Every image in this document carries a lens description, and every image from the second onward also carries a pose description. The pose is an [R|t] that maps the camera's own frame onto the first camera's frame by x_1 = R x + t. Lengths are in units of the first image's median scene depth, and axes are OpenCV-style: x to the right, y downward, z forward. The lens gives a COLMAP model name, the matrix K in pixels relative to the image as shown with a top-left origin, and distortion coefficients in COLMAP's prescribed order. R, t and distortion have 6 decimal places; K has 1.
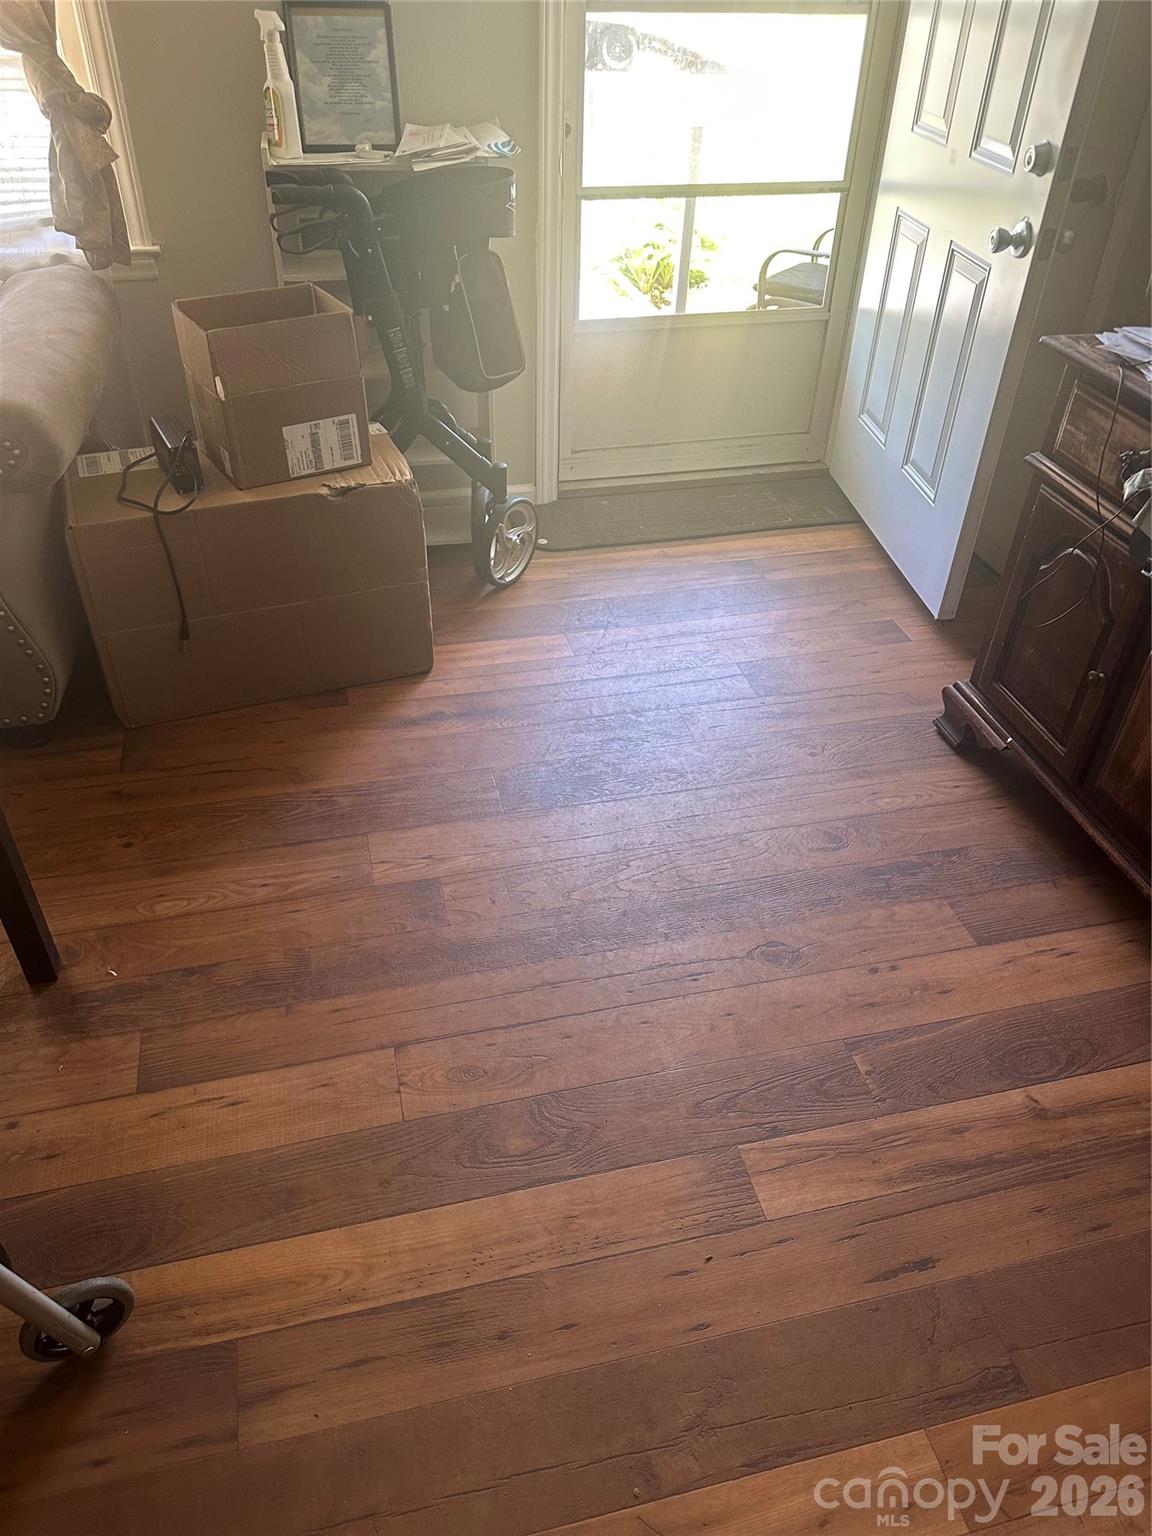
lens RADIAL K [[1077.6, 0, 575.0], [0, 1077.6, 766.8], [0, 0, 1]] dist [0.033202, -0.043900]
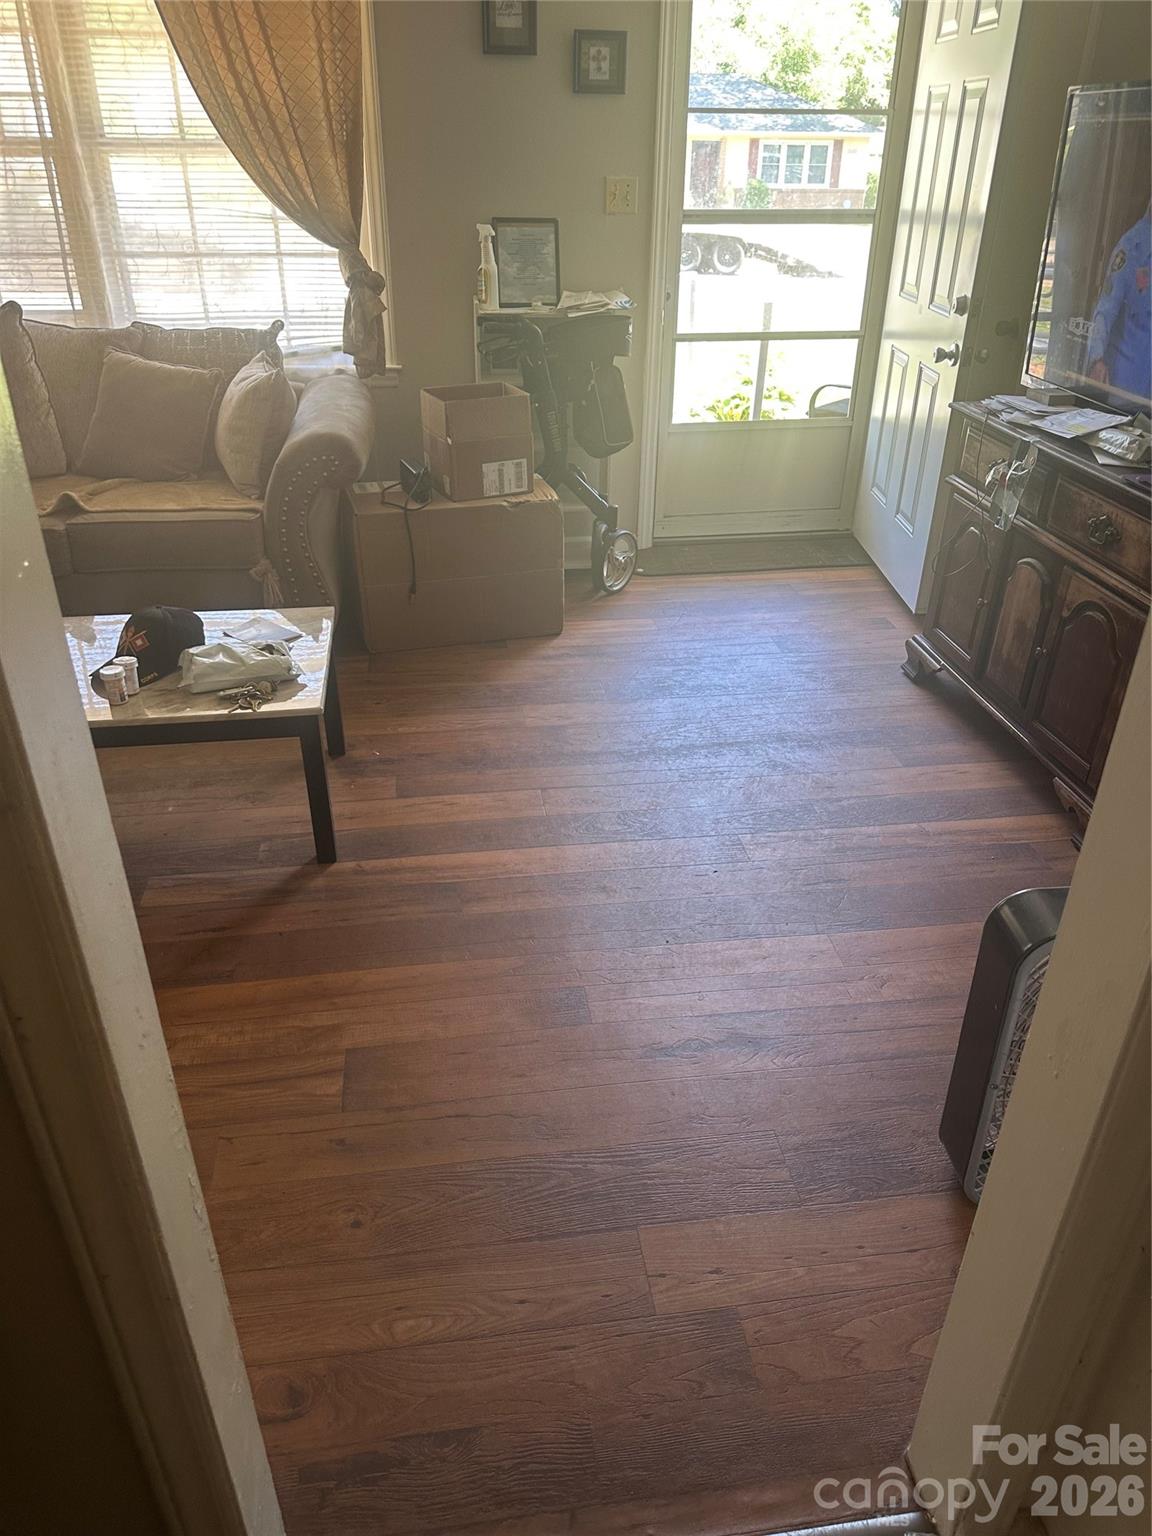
lens RADIAL K [[1077.6, 0, 574.2], [0, 1077.6, 791.1], [0, 0, 1]] dist [0.033202, -0.043900]
pose [[0.995400, 0.036424, -0.088615, 0.025320], [-0.047421, 0.990979, -0.125350, 0.339143], [0.083250, 0.128976, 0.988147, -0.480989]]
